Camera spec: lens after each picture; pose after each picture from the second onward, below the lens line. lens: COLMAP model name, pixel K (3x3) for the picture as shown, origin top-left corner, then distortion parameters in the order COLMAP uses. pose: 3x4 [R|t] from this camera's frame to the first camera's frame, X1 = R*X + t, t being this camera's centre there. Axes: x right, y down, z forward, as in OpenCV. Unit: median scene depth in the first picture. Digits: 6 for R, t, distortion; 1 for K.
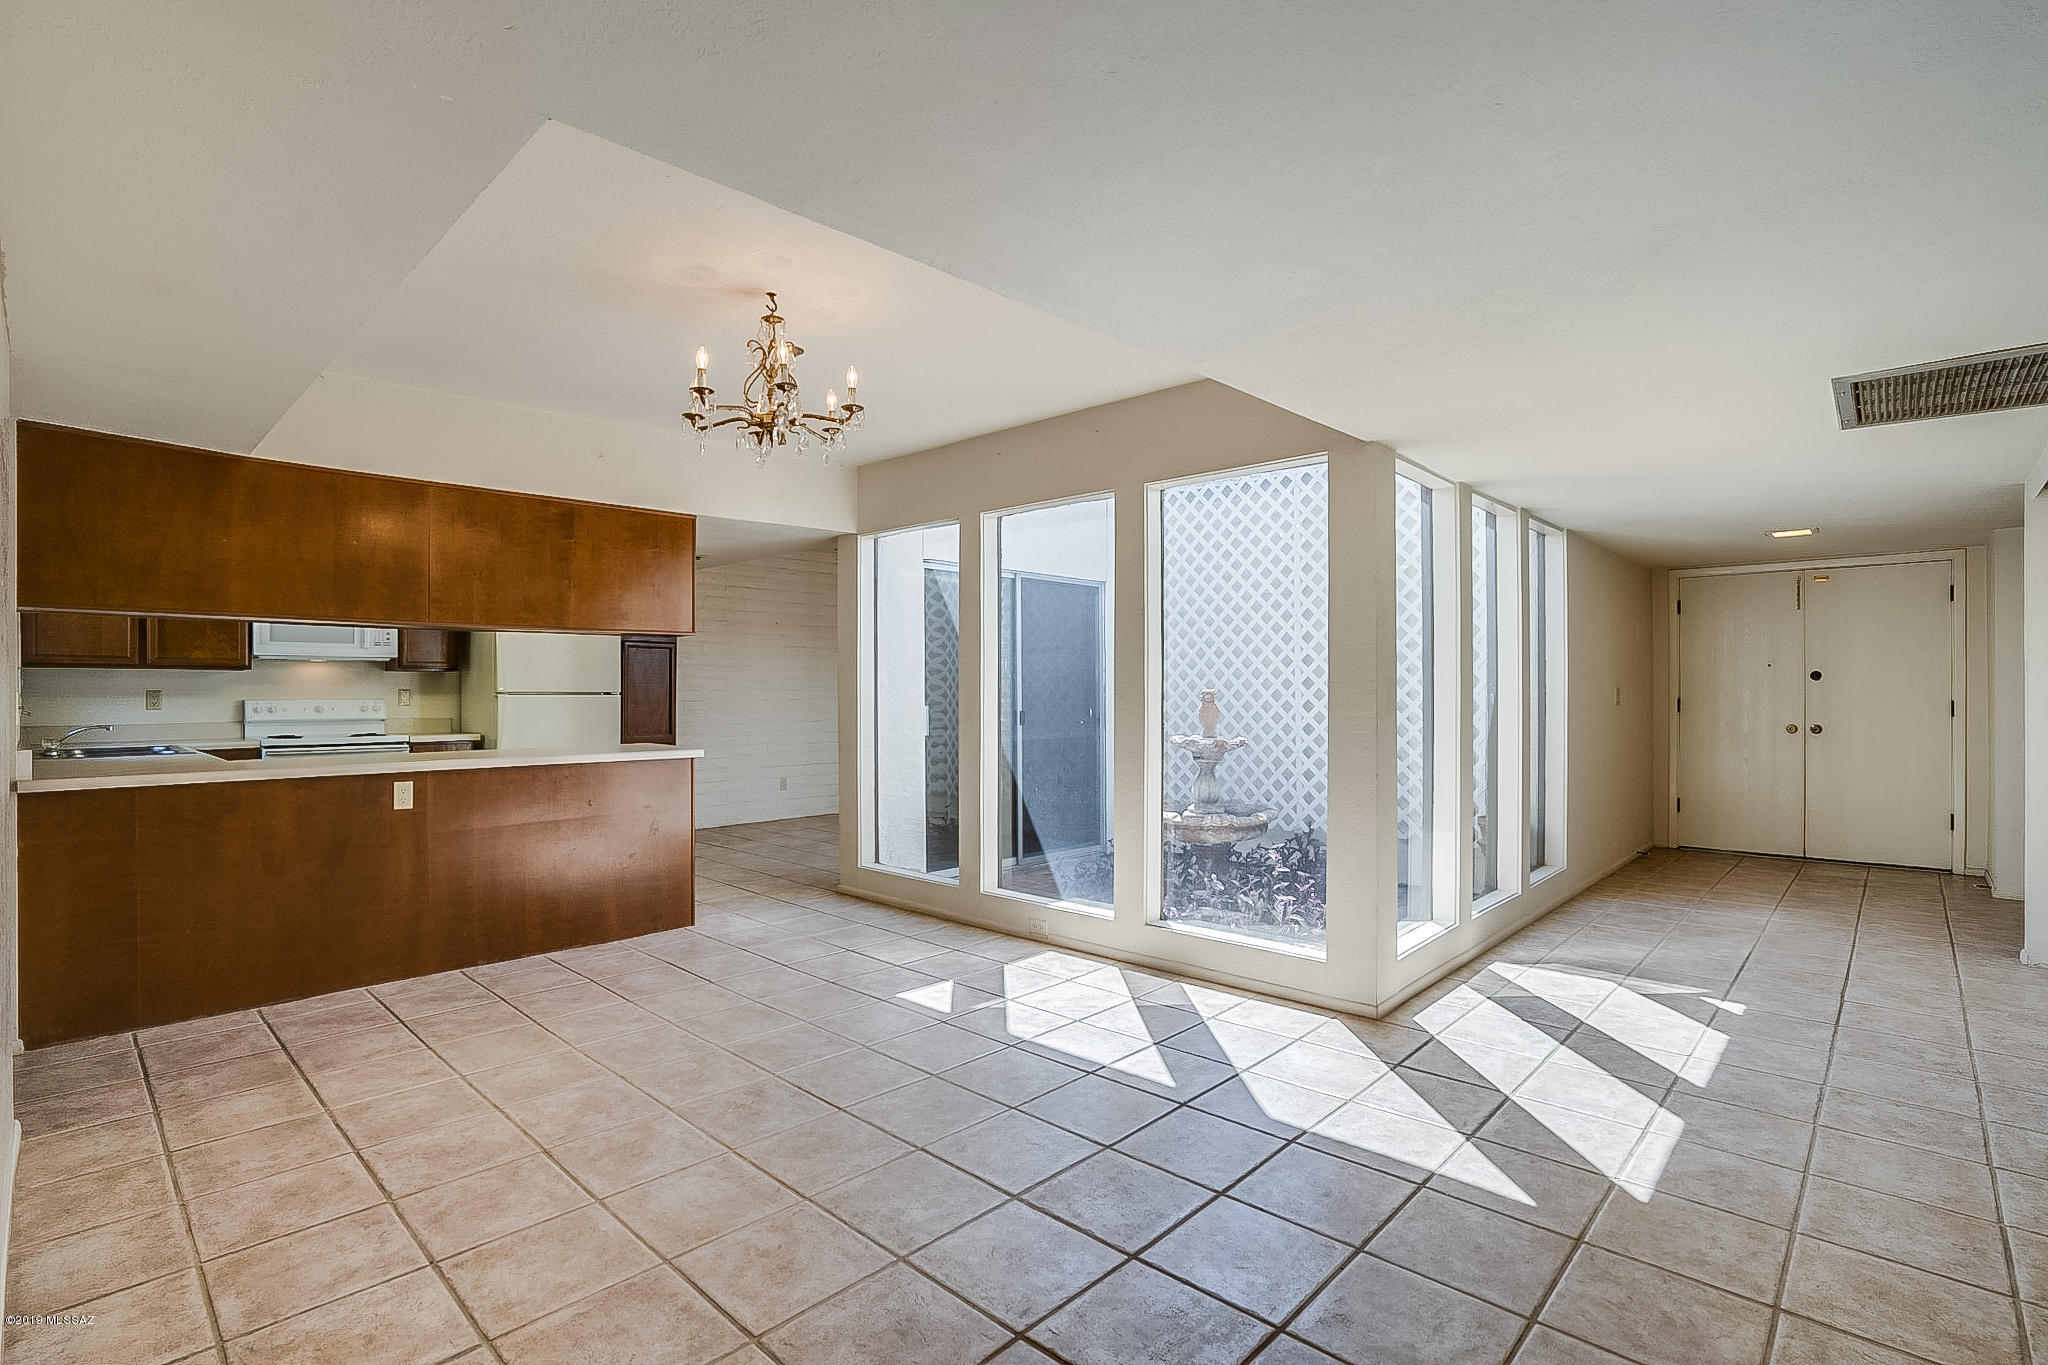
lens RADIAL K [[959.0, 0, 1031.1], [0, 959.0, 691.3], [0, 0, 1]] dist [-0.044014, 0.011640]
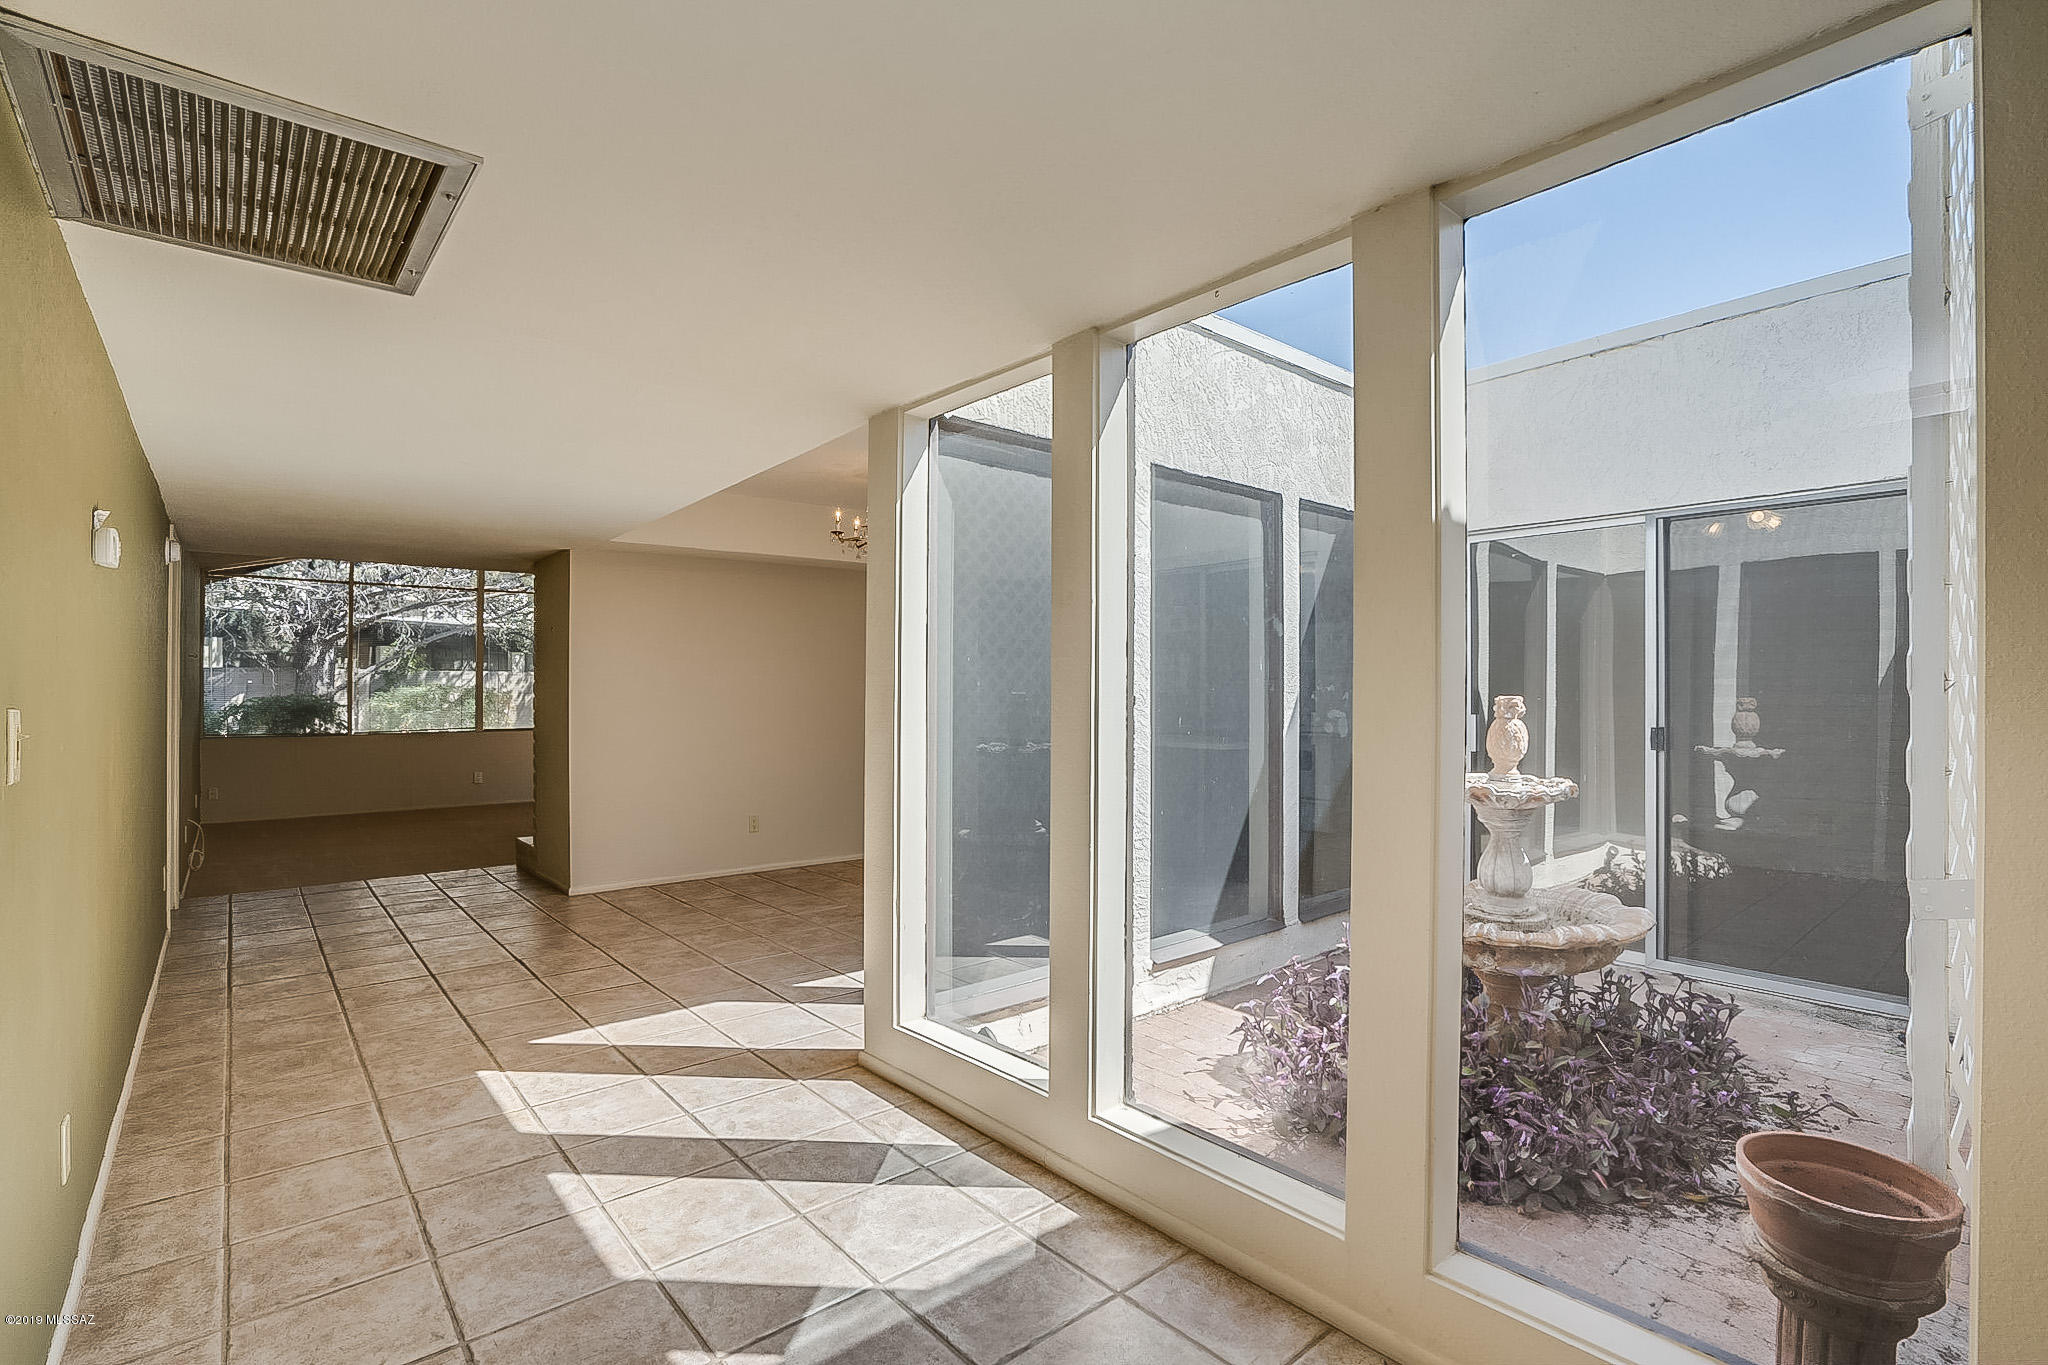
lens RADIAL K [[959.3, 0, 1024.0], [0, 959.3, 682.5], [0, 0, 1]] dist [-0.035331, 0.012288]
pose [[-0.118081, -0.006649, -0.992982, 1.099402], [0.007947, 0.999939, -0.007640, -0.007402], [0.992972, -0.008793, -0.118021, 1.113503]]
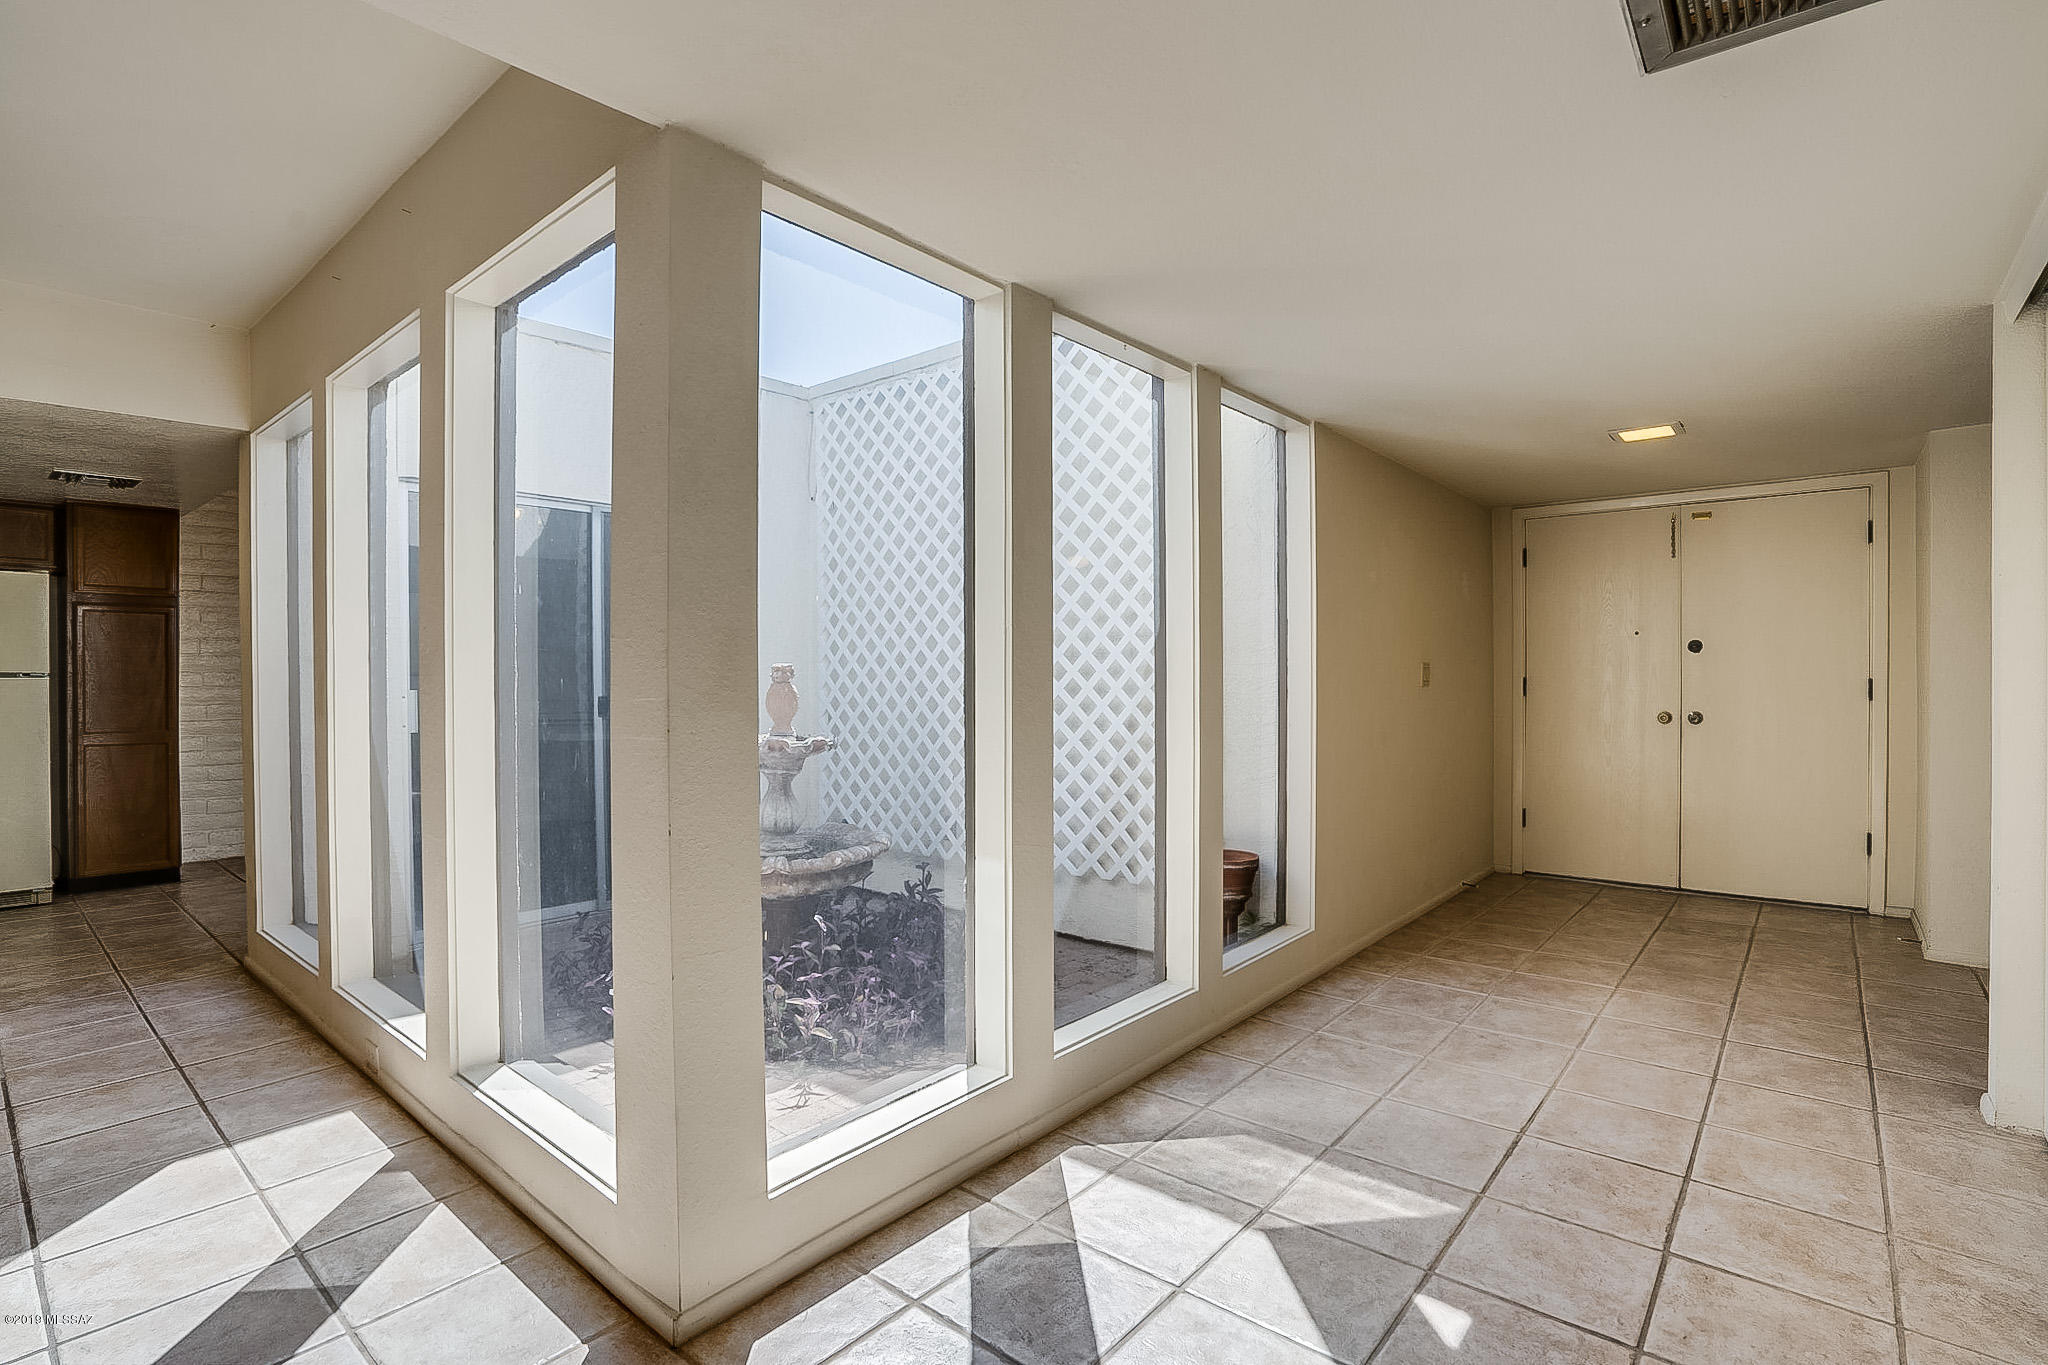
lens RADIAL K [[963.7, 0, 1016.2], [0, 963.7, 684.4], [0, 0, 1]] dist [-0.055584, 0.016082]
pose [[0.999126, -0.002783, 0.041710, 0.458515], [0.002420, 0.999959, 0.008767, 0.010201], [-0.041733, -0.008658, 0.999091, 0.469217]]
